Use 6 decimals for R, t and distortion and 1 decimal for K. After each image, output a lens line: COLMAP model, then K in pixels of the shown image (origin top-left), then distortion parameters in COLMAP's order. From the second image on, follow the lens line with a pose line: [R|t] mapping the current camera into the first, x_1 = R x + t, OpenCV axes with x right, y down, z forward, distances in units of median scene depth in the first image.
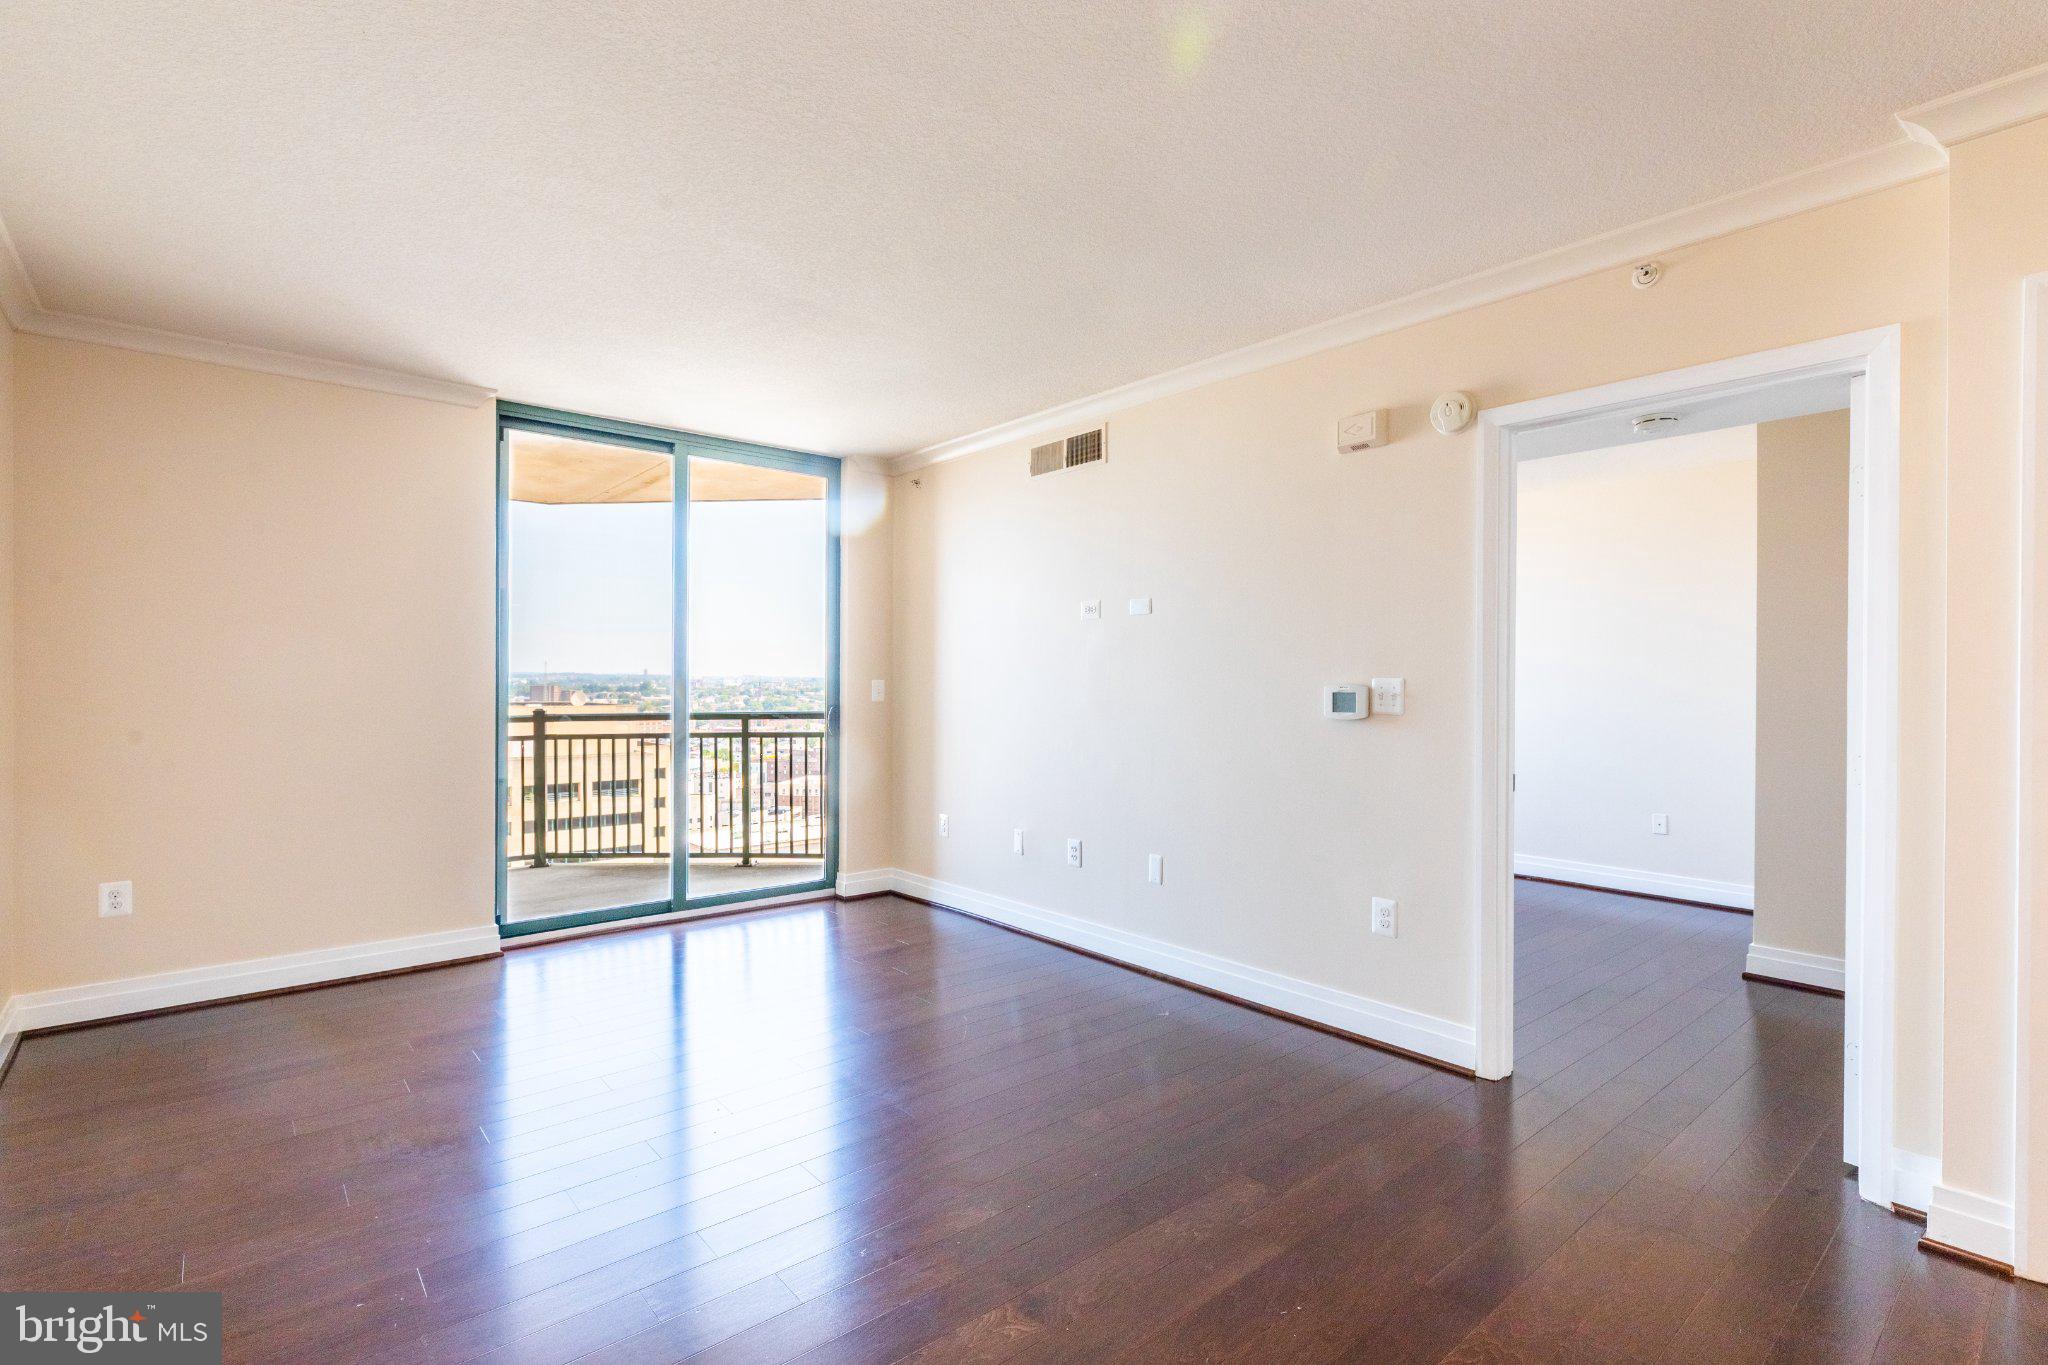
lens RADIAL K [[920.2, 0, 1059.2], [0, 920.2, 654.9], [0, 0, 1]] dist [0.005831, 0.000050]
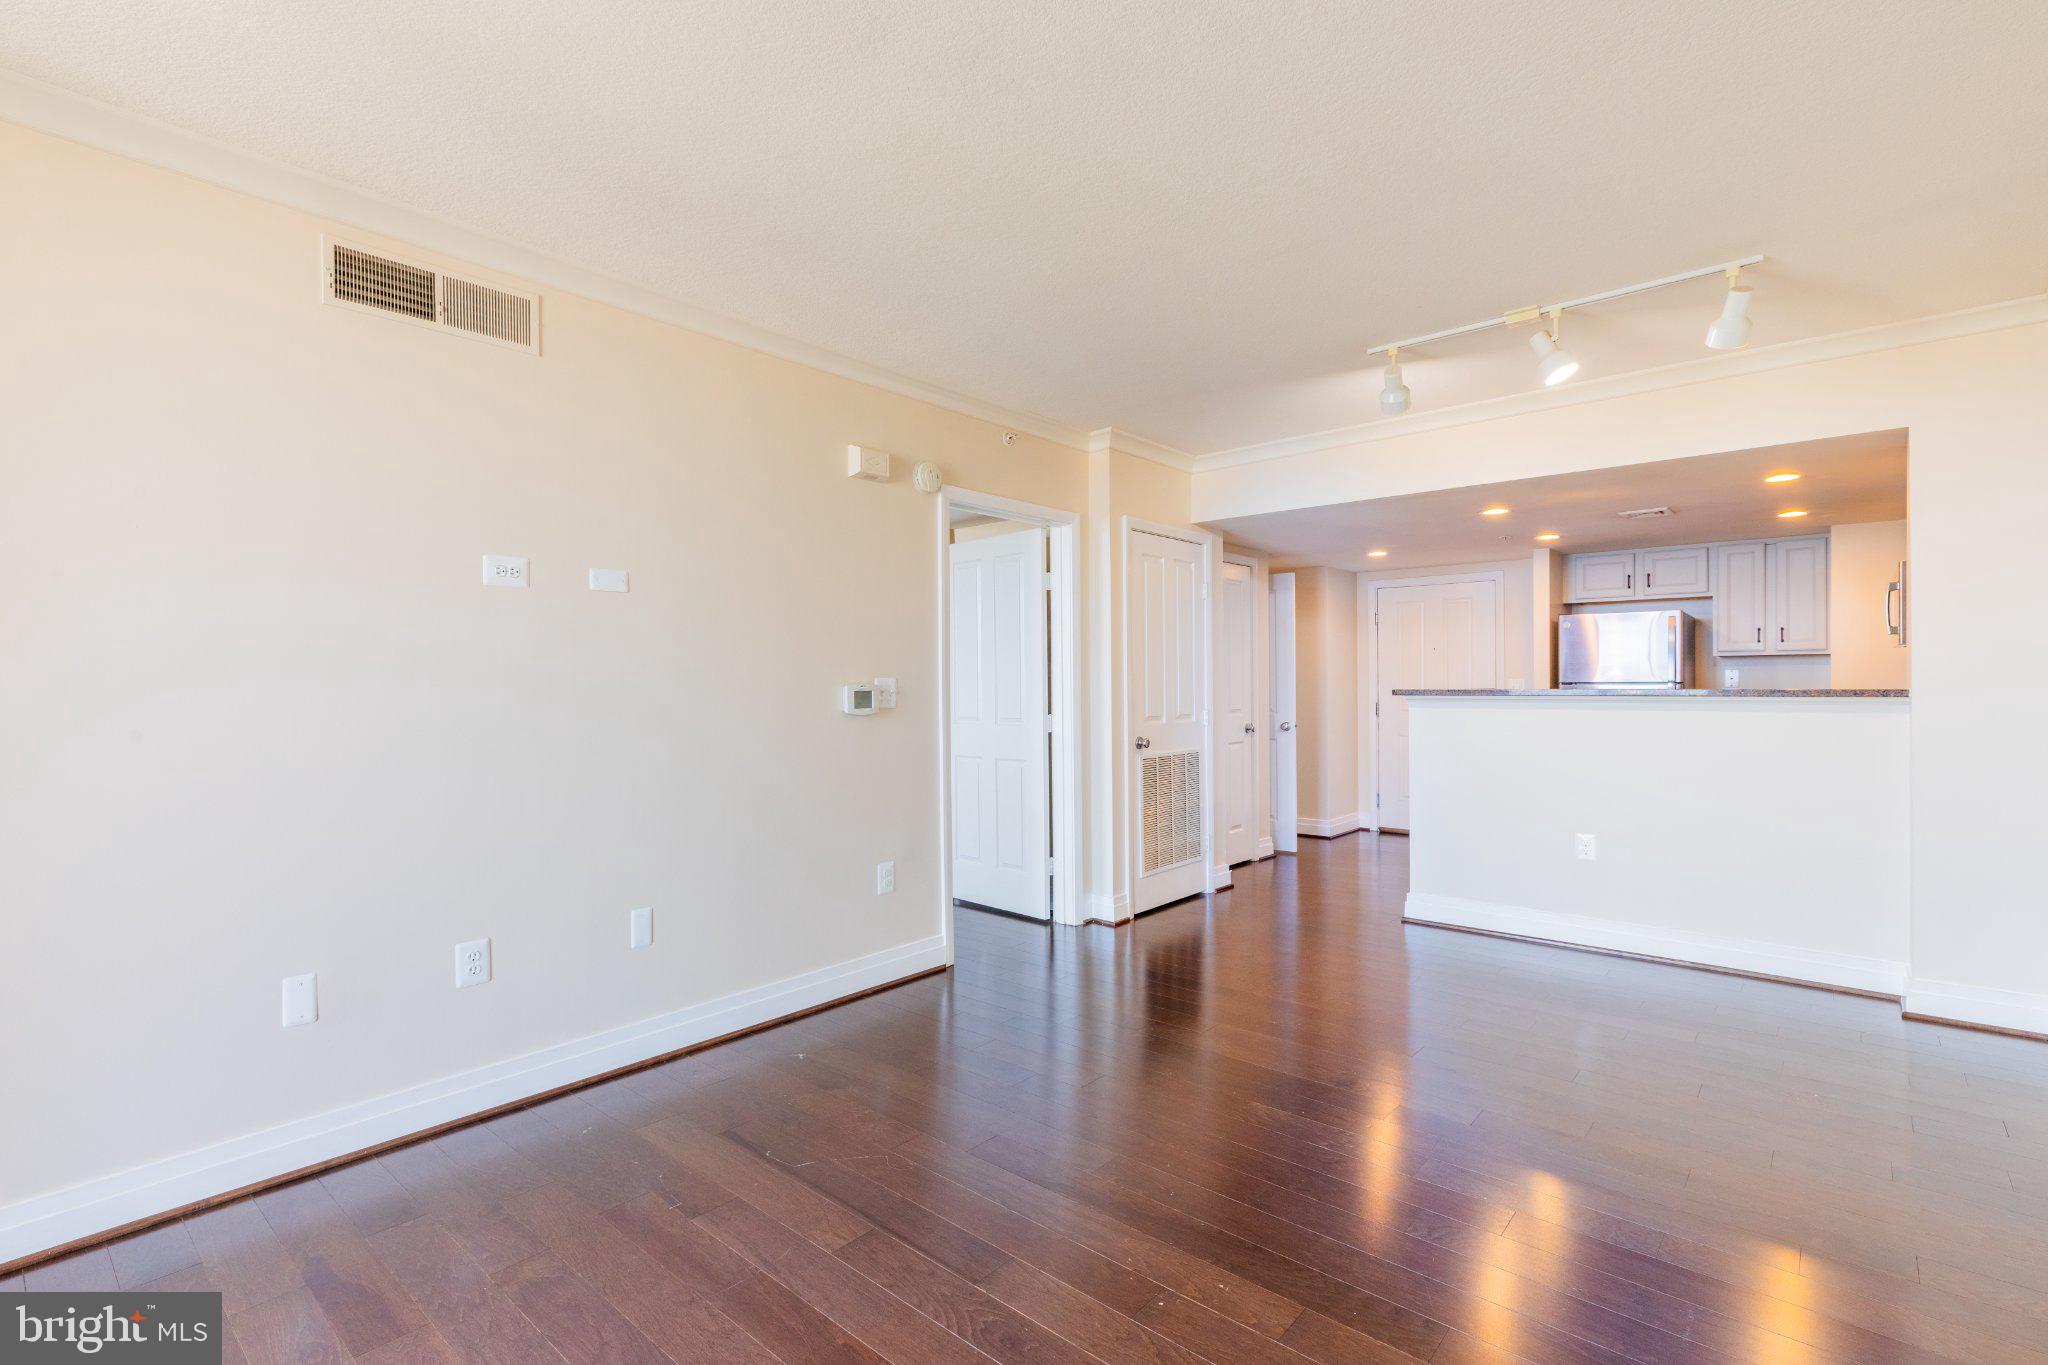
lens RADIAL K [[920.2, 0, 1022.6], [0, 920.2, 661.2], [0, 0, 1]] dist [0.005831, 0.000050]
pose [[-0.100587, 0.015376, 0.994809, -0.661117], [-0.024715, 0.999533, -0.017948, 0.015483], [-0.994621, -0.026392, -0.100160, 0.730320]]
